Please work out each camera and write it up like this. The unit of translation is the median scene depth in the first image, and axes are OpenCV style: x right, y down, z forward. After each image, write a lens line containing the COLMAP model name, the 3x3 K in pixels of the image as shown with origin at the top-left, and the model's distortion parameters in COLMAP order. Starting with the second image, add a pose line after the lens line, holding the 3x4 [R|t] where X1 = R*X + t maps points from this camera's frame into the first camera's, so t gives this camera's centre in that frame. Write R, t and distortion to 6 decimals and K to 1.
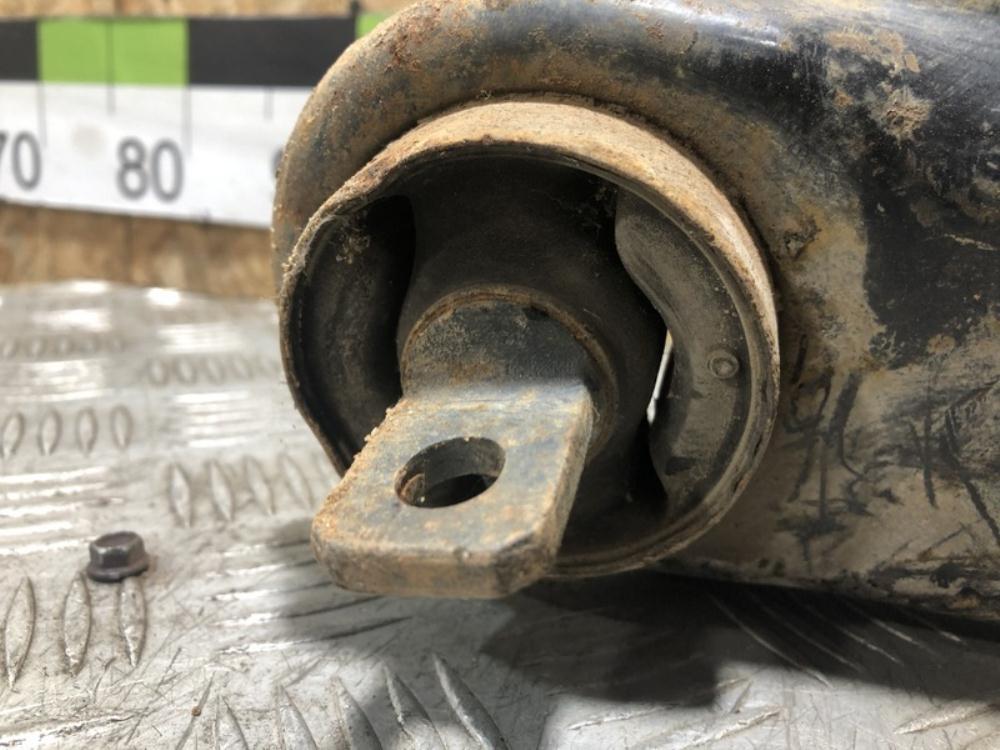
lens RADIAL K [[827.1, 0, 504.1], [0, 827.1, 348.6], [0, 0, 1]] dist [-0.005157, 0.010248]
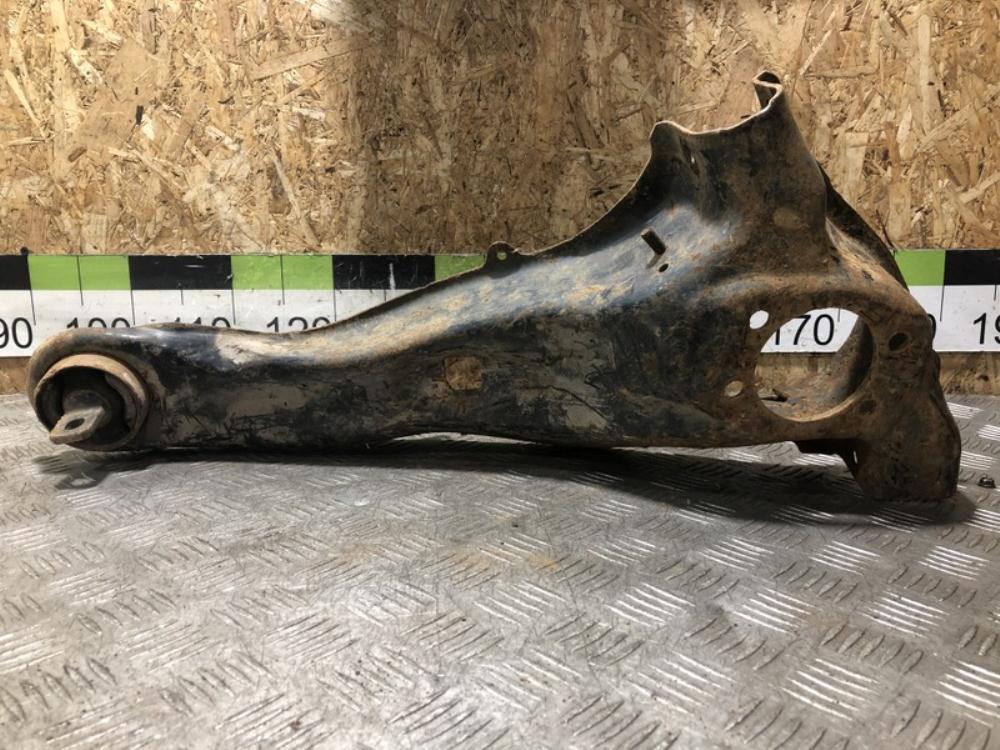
lens RADIAL K [[837.0, 0, 500.0], [0, 837.0, 375.0], [0, 0, 1]] dist [-0.003150, 0.012573]
pose [[0.936203, -0.119882, 0.330382, 0.719524], [0.121385, 0.992474, 0.016160, 0.062243], [-0.329833, 0.024974, 0.943709, -4.804668]]
